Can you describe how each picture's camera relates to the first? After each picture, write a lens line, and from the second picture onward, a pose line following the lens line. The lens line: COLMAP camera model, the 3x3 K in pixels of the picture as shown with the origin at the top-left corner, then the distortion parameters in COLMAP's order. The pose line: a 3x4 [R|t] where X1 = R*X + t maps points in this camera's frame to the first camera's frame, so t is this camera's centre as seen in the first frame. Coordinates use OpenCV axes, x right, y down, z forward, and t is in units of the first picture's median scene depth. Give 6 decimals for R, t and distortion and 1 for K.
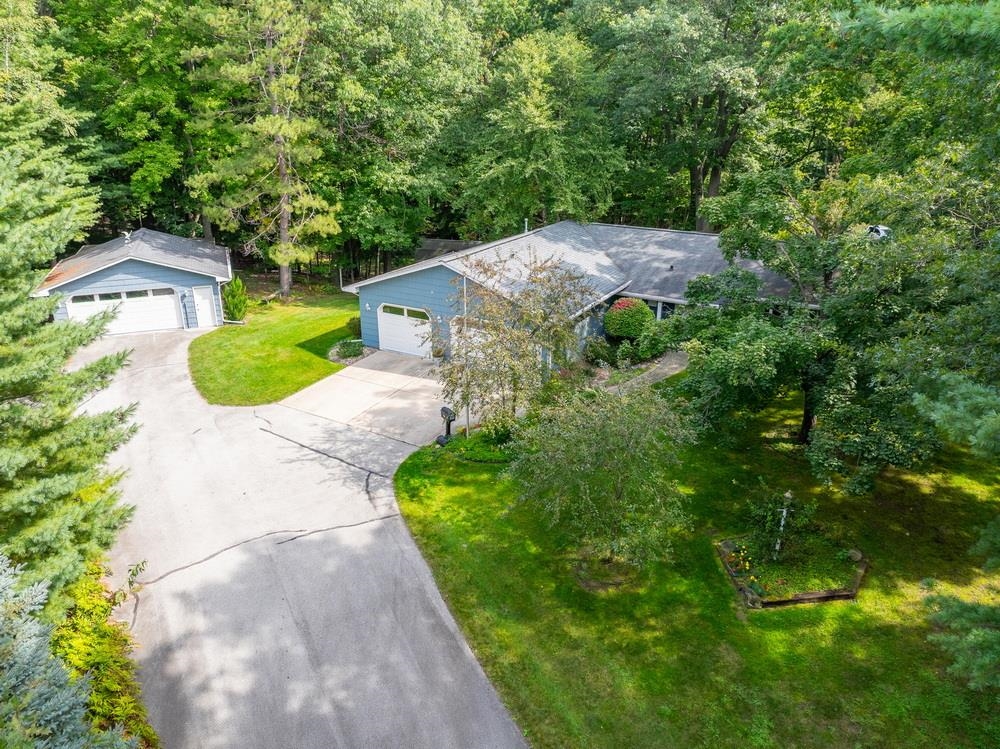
lens RADIAL K [[710.5, 0, 500.0], [0, 710.5, 374.5], [0, 0, 1]] dist [-0.025706, -0.001389]
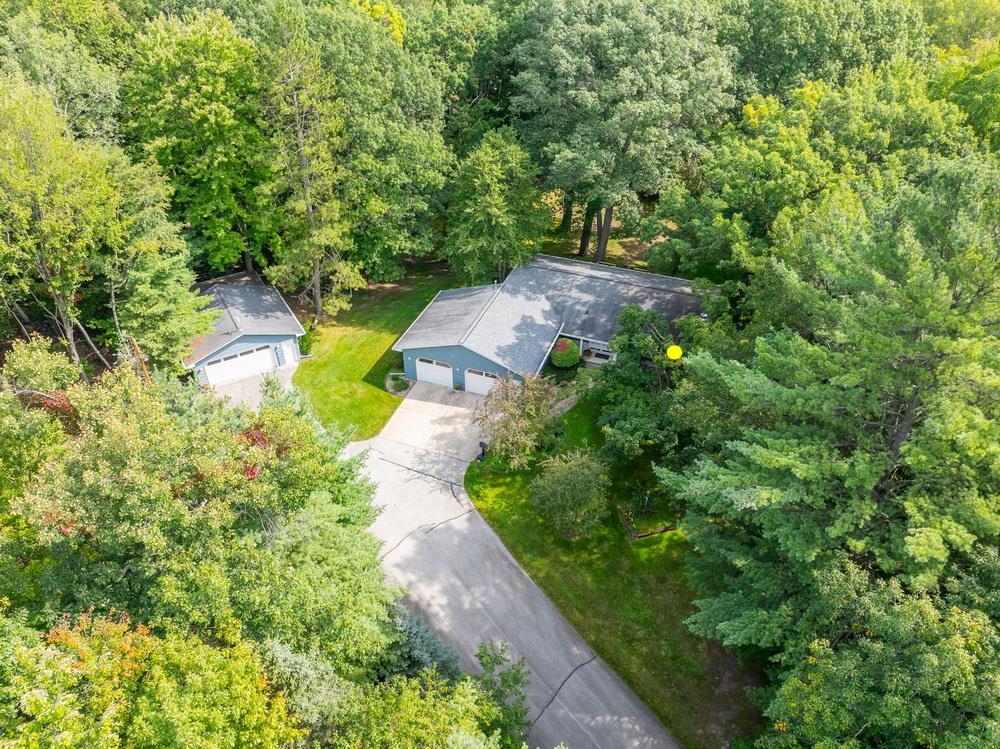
lens RADIAL K [[718.8, 0, 500.0], [0, 718.8, 374.5], [0, 0, 1]] dist [0.003172, -0.000272]
pose [[0.985809, -0.099318, 0.135336, -0.292433], [0.058170, 0.958358, 0.279583, -0.719775], [-0.157468, -0.267743, 0.950535, -0.874511]]
